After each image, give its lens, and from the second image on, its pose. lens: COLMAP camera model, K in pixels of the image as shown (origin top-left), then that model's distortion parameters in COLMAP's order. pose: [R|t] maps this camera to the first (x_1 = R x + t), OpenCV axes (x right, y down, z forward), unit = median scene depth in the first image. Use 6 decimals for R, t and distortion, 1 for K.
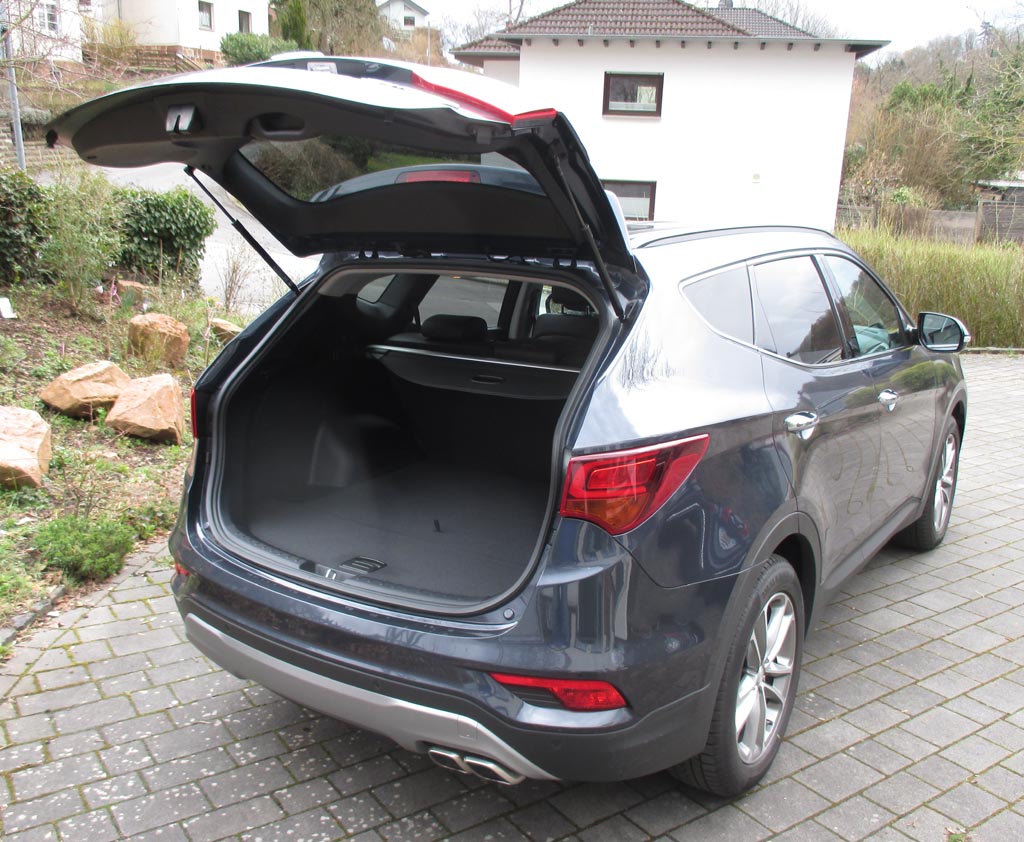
lens RADIAL K [[1019.0, 0, 512.0], [0, 1019.0, 421.0], [0, 0, 1]] dist [-0.020950, -0.009359]
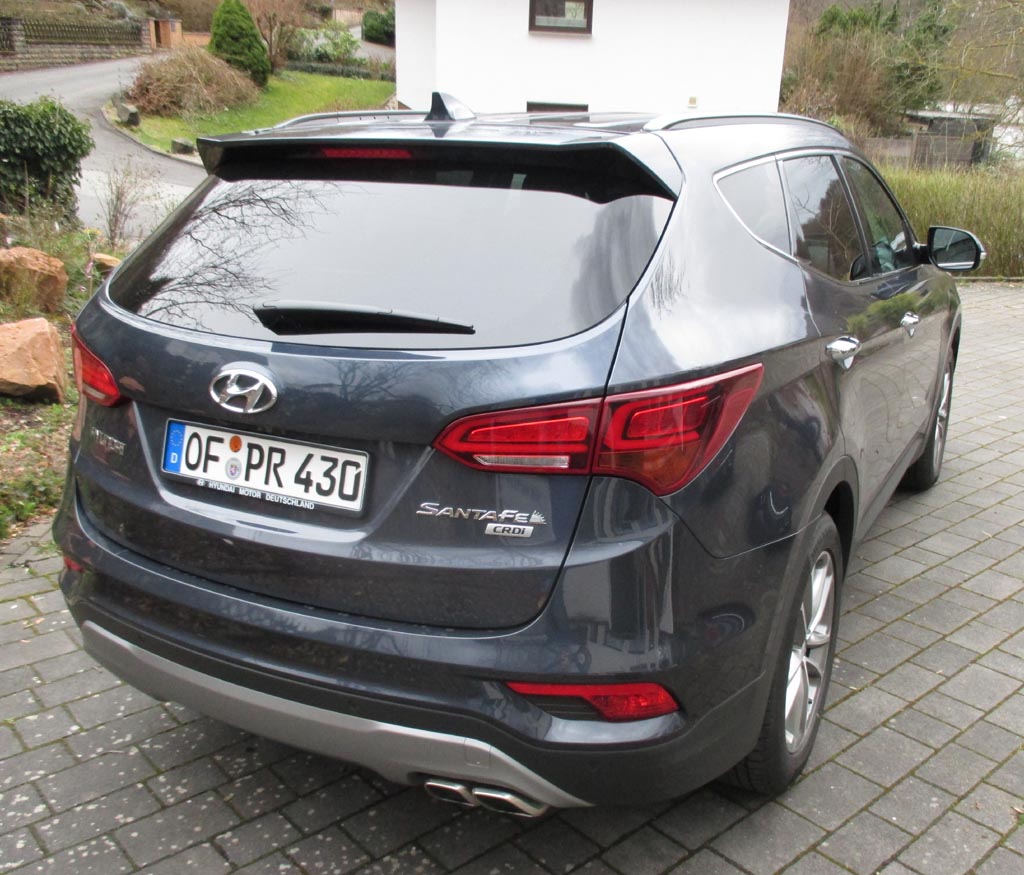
lens RADIAL K [[889.1, 0, 512.0], [0, 889.1, 437.5], [0, 0, 1]] dist [-0.011647, -0.009658]
pose [[0.988571, -0.038473, 0.145762, -0.092265], [0.028447, 0.997124, 0.070252, 0.014329], [-0.148046, -0.065303, 0.986822, 0.300773]]
